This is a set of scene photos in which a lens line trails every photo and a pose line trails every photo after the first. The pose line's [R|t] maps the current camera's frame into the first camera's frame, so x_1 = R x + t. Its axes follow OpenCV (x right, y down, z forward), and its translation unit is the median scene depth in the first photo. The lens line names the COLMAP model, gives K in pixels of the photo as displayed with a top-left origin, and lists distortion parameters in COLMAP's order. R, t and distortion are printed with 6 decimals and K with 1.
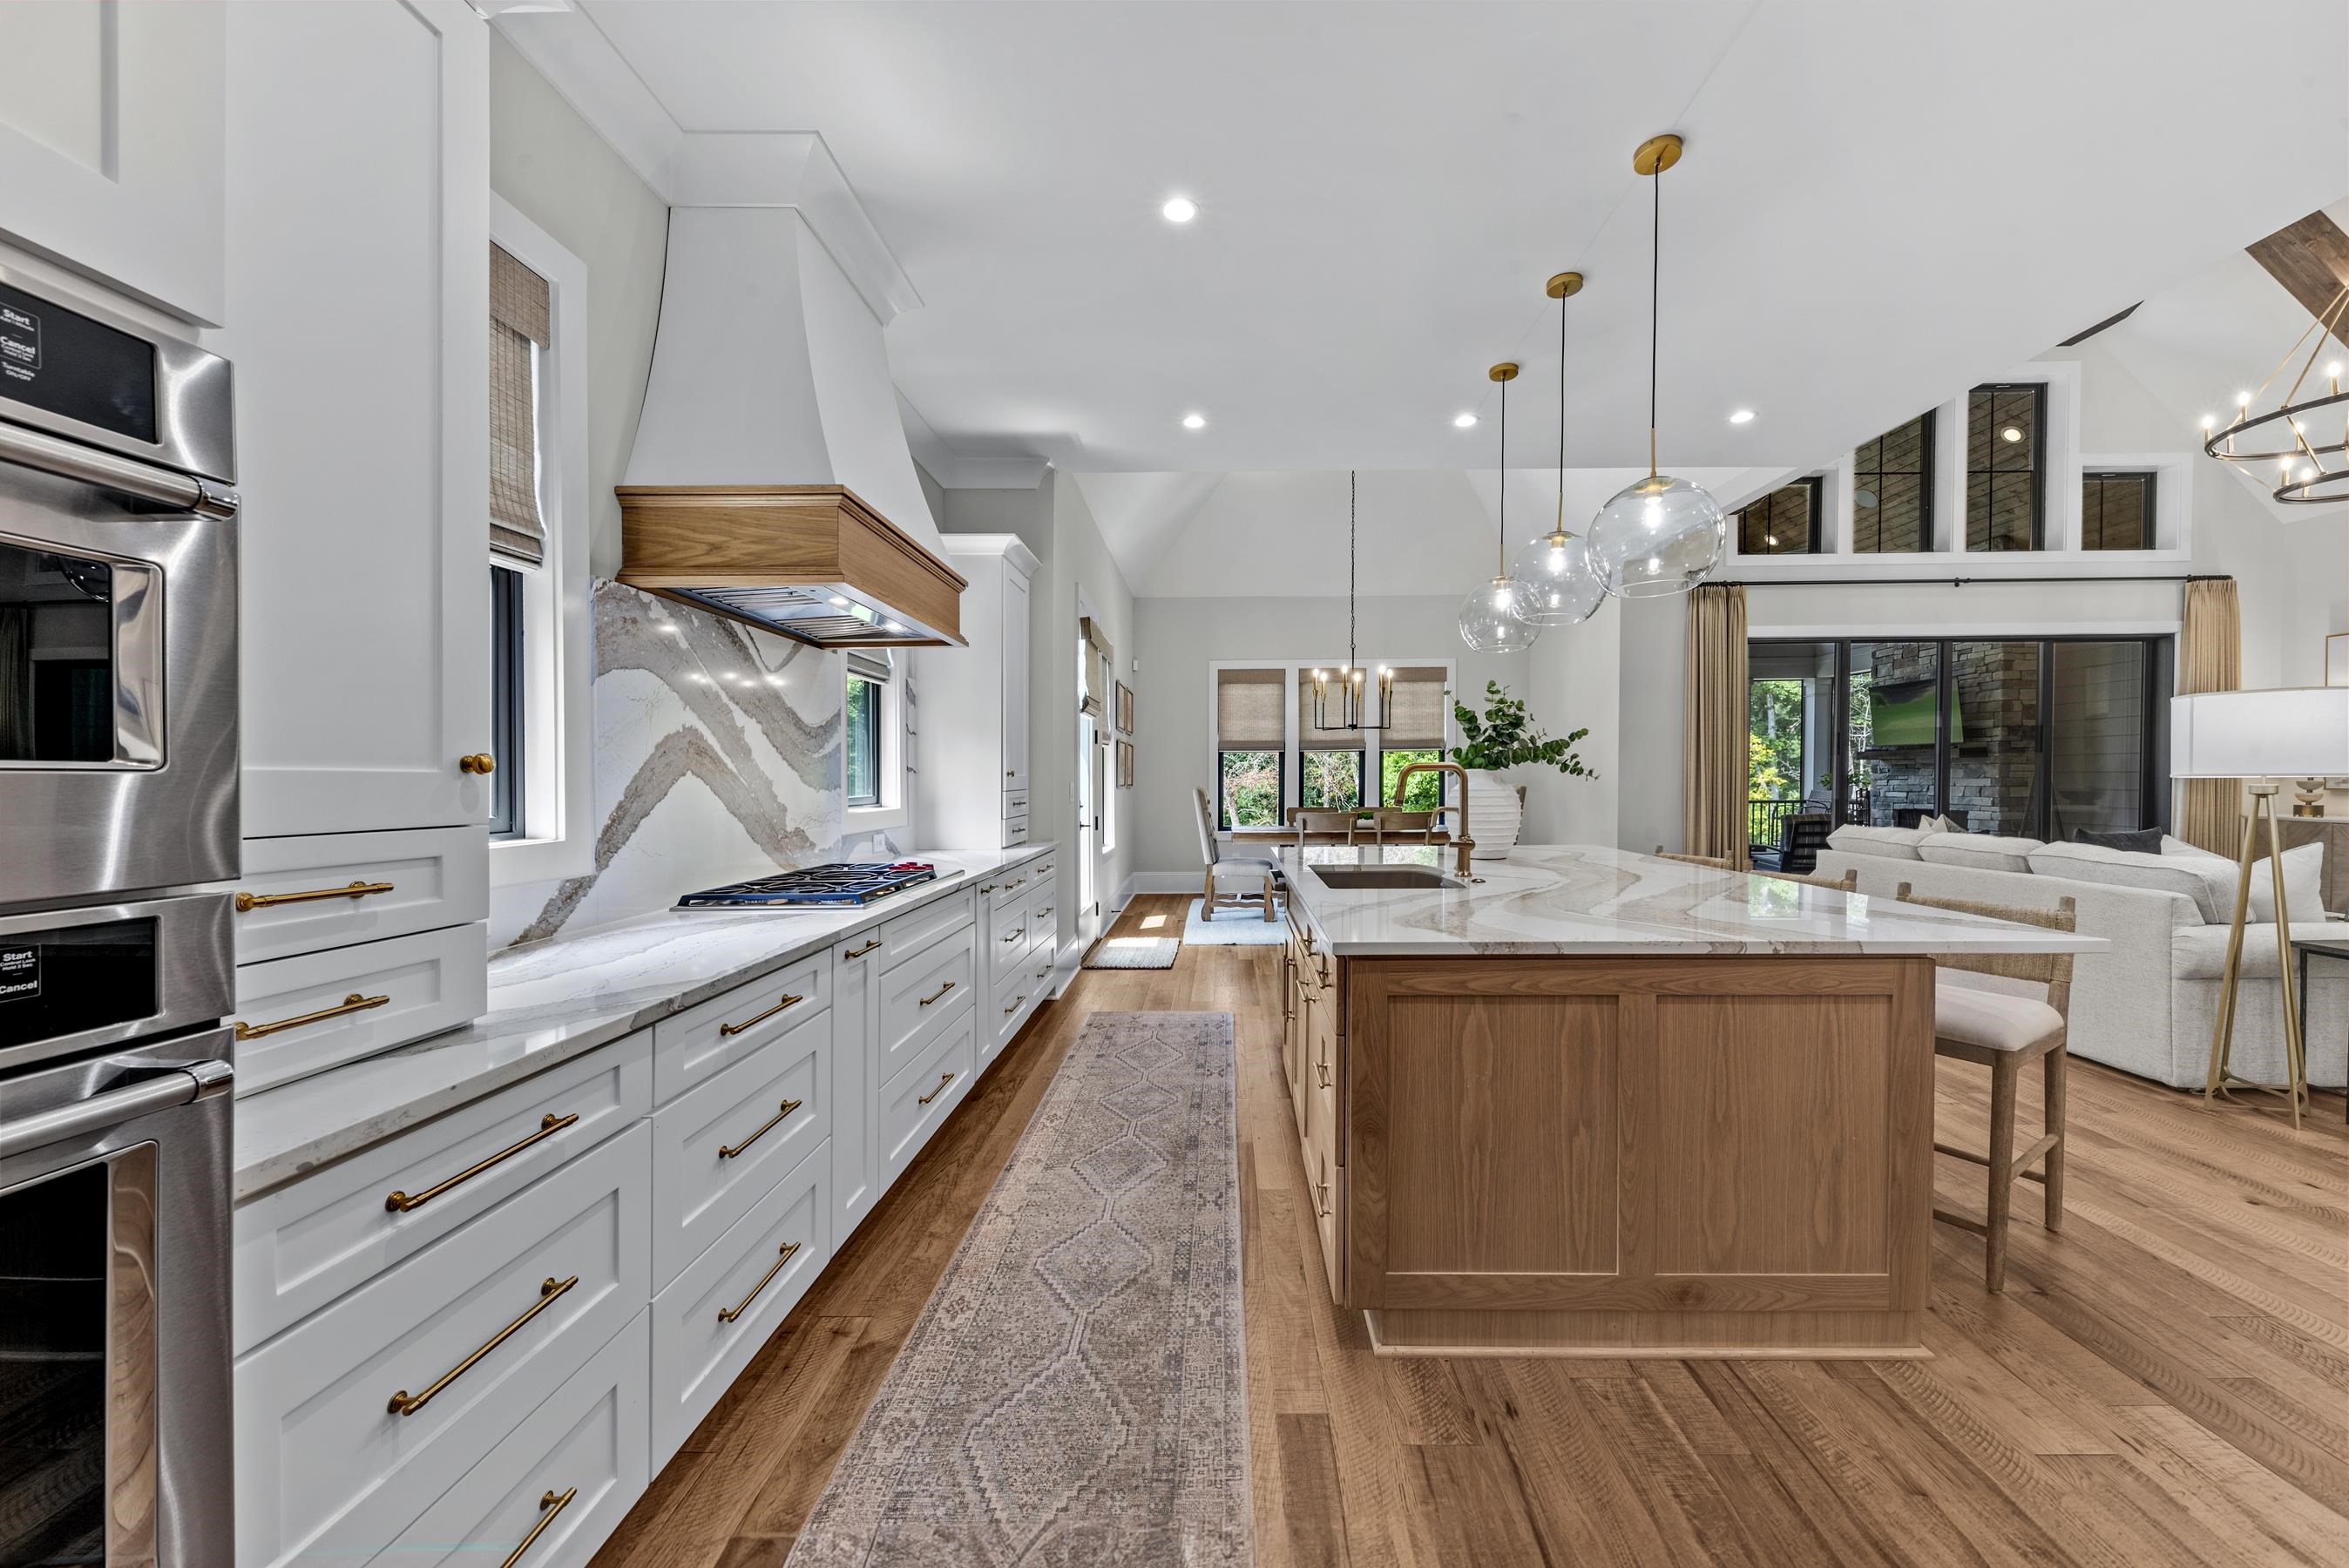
lens RADIAL K [[856.4, 0, 1211.3], [0, 856.4, 785.7], [0, 0, 1]] dist [0.001932, 0.000026]
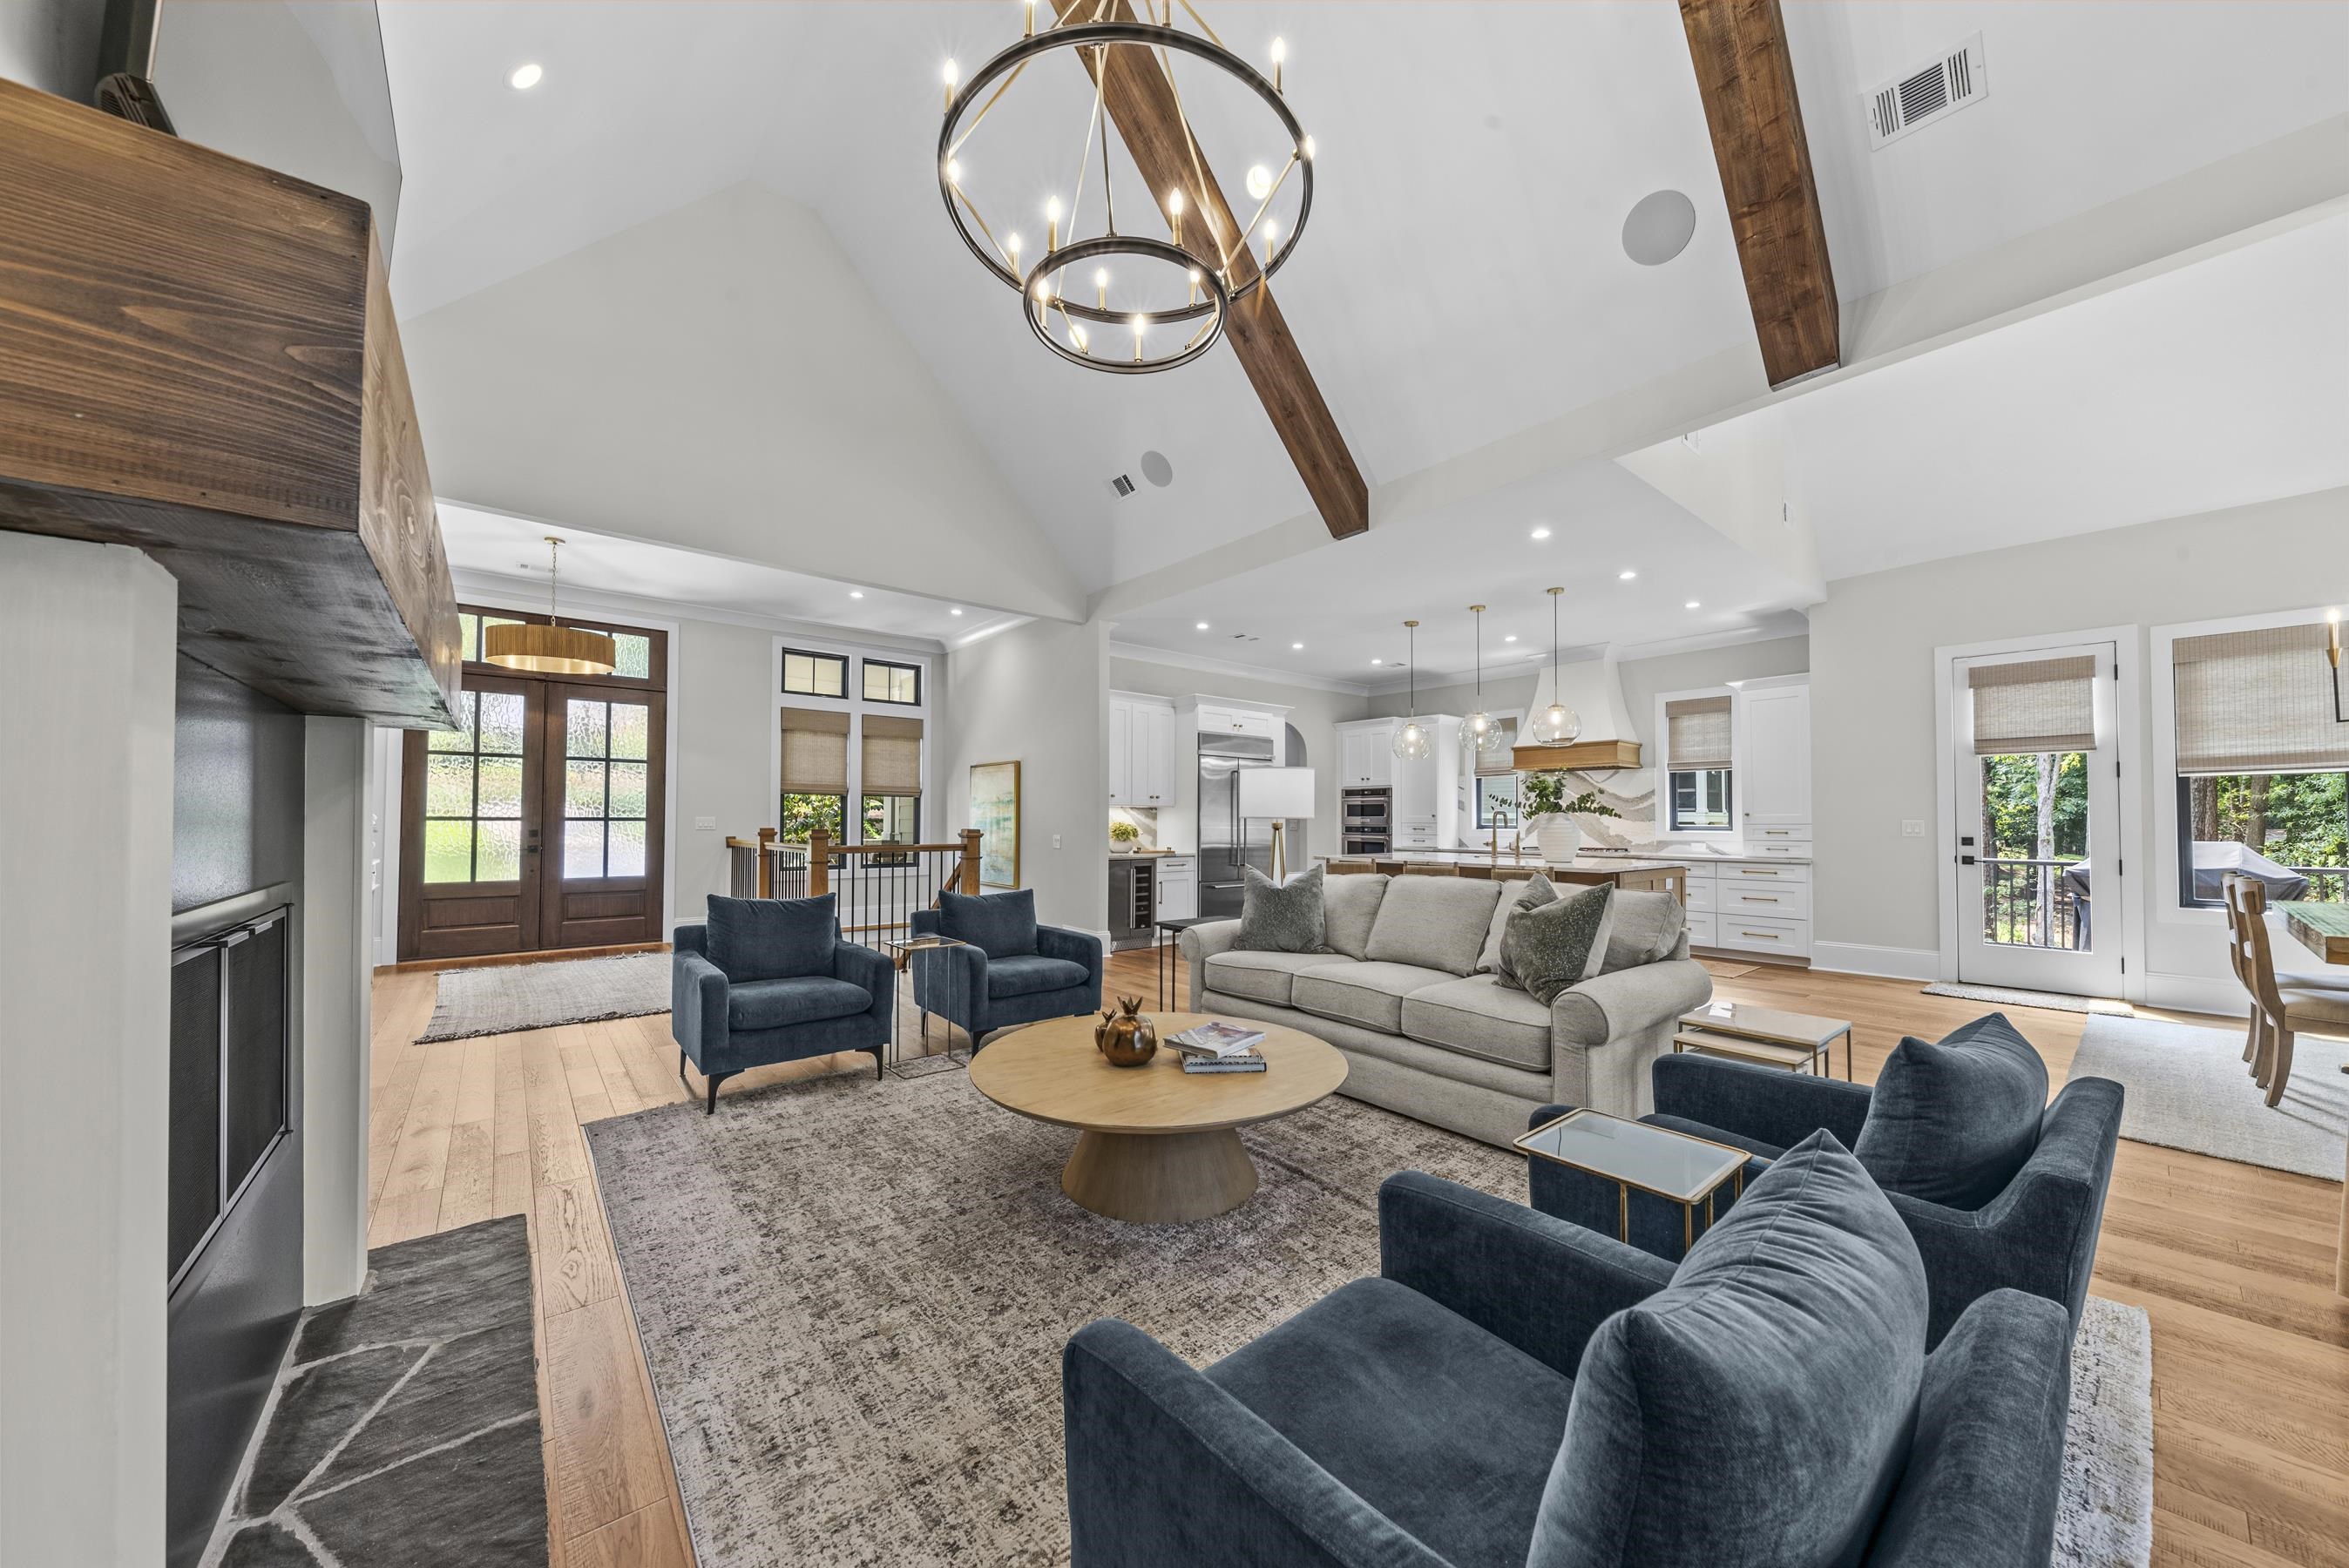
lens RADIAL K [[804.9, 0, 1172.6], [0, 804.9, 809.5], [0, 0, 1]] dist [0.009153, -0.004369]
pose [[-0.761721, -0.001875, -0.647902, 2.364900], [0.000723, 0.999993, -0.003744, -0.023841], [0.647904, -0.003320, -0.761715, 2.049130]]
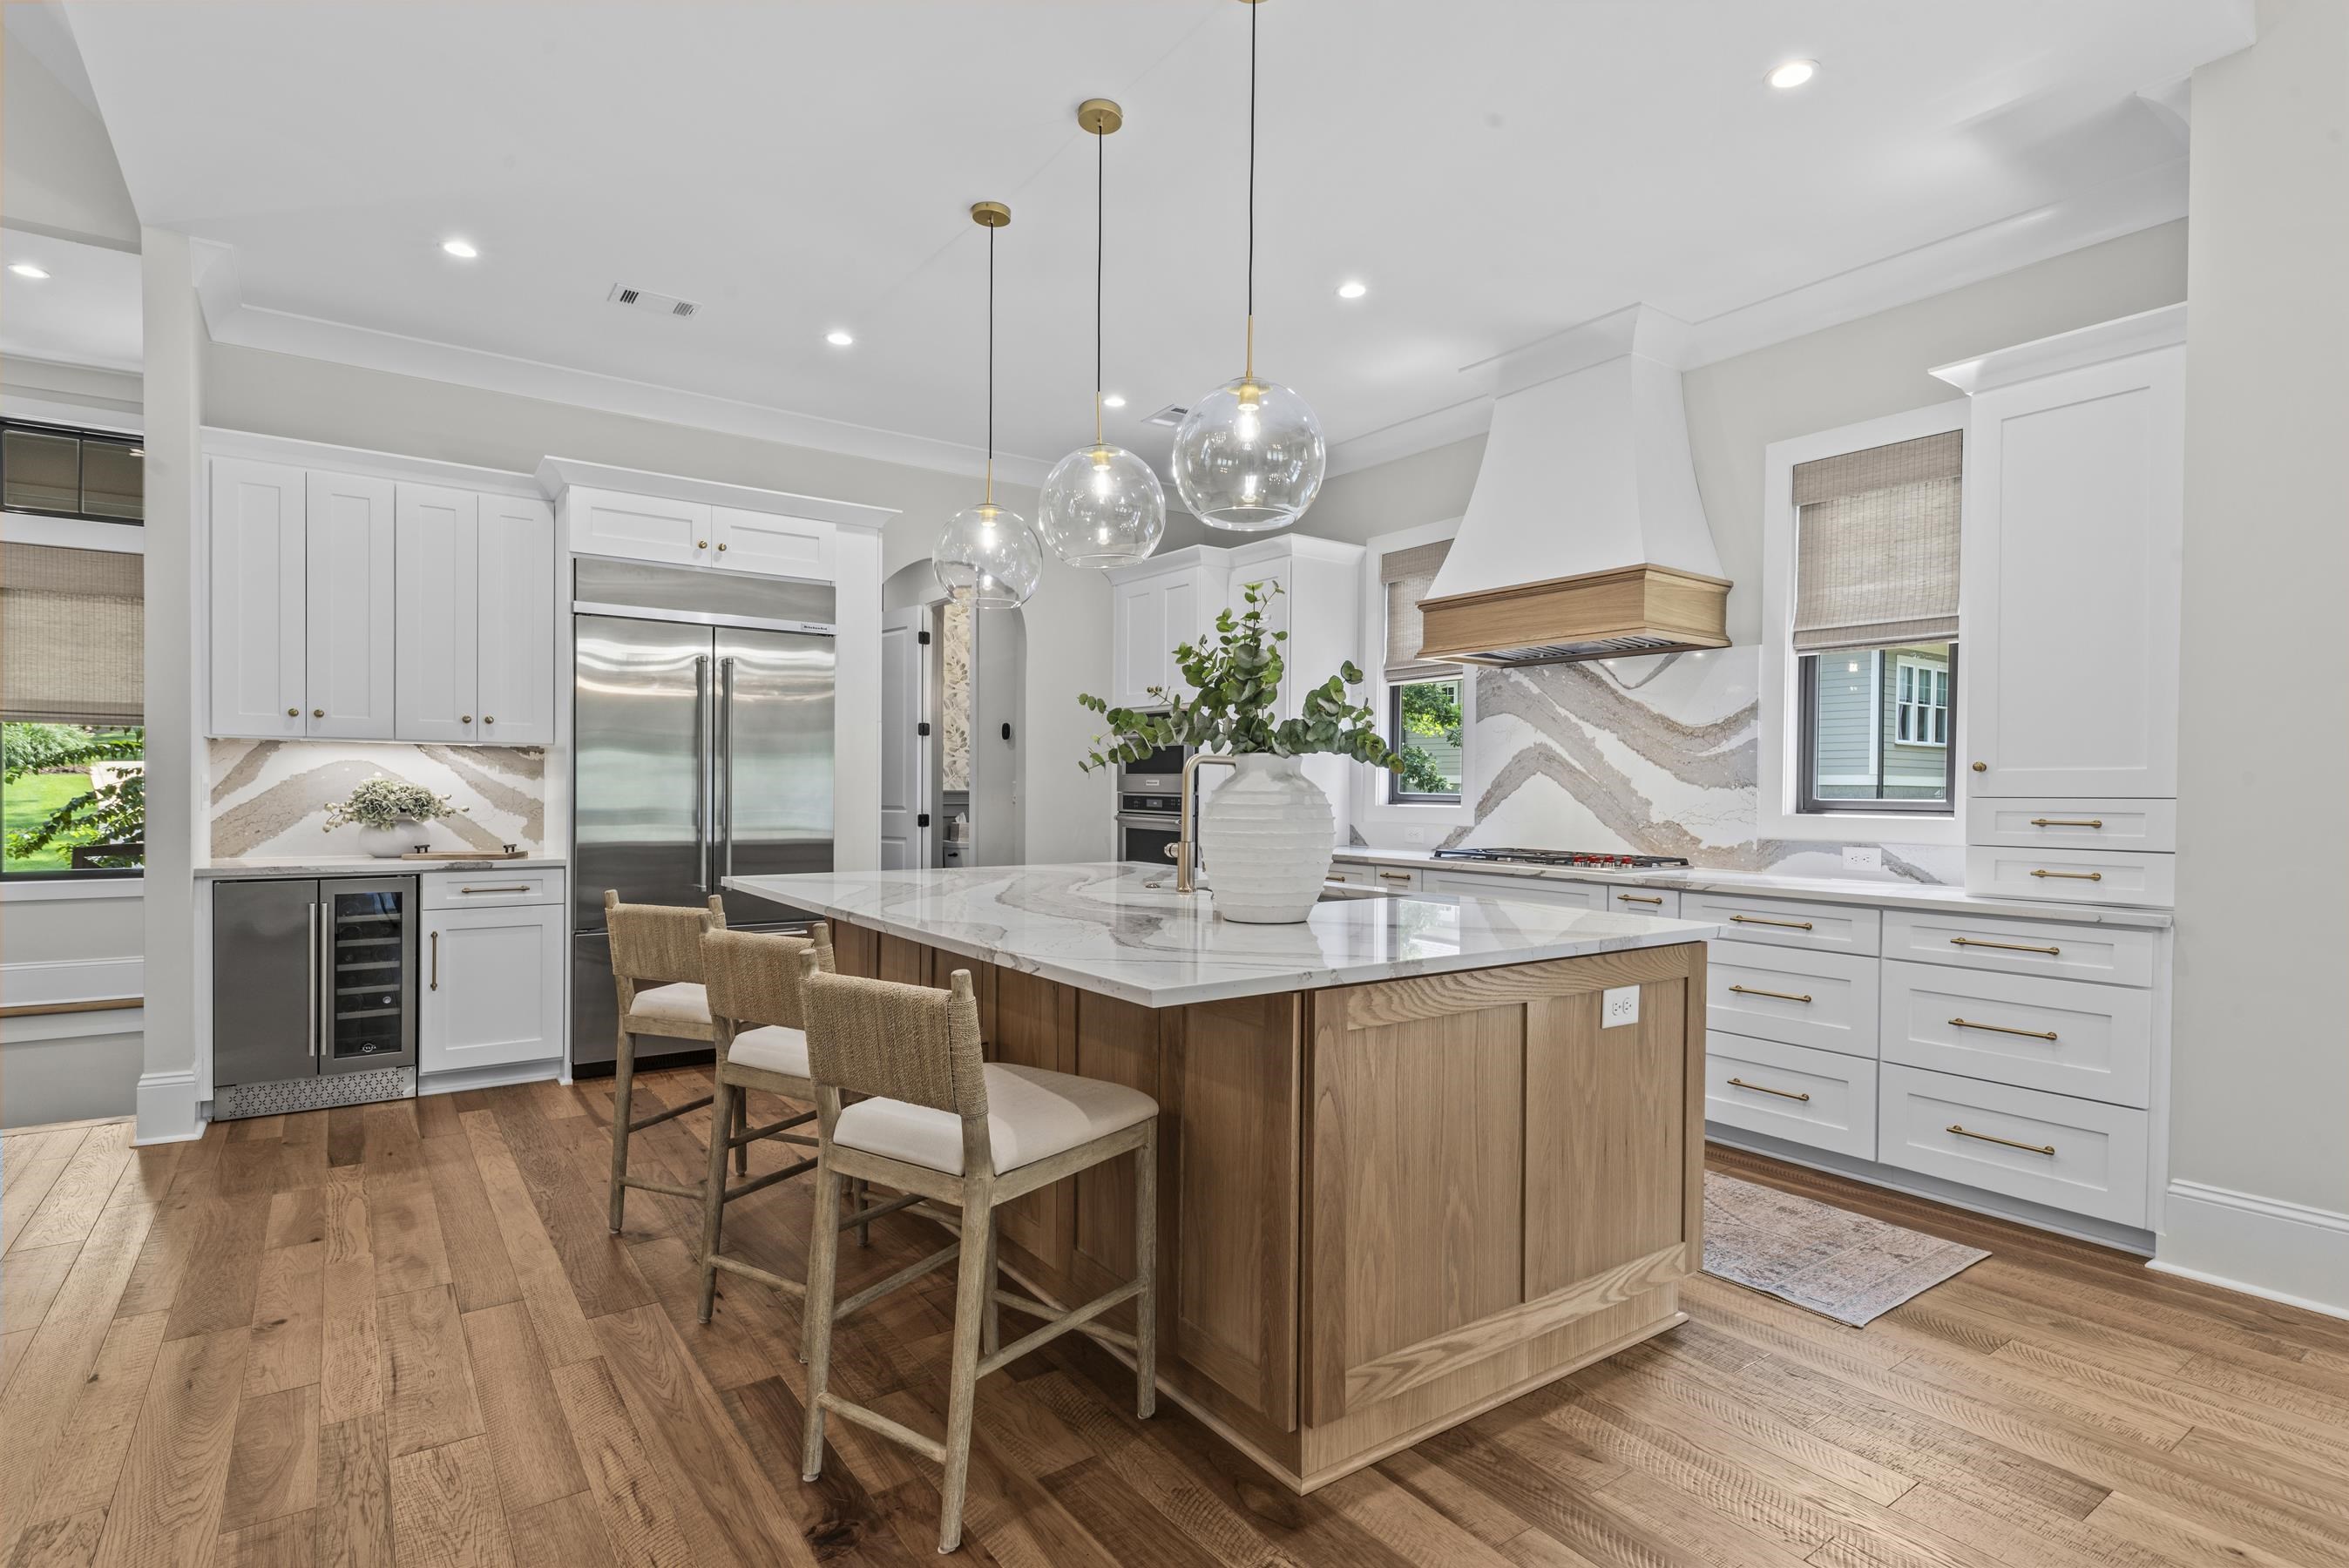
lens RADIAL K [[1166.6, 0, 1171.7], [0, 1166.6, 806.9], [0, 0, 1]] dist [0.024951, -0.019423]
pose [[-0.805931, 0.013381, -0.591859, 0.924116], [-0.004485, 0.999578, 0.028705, -0.008720], [0.591993, 0.025789, -0.805530, 1.802693]]
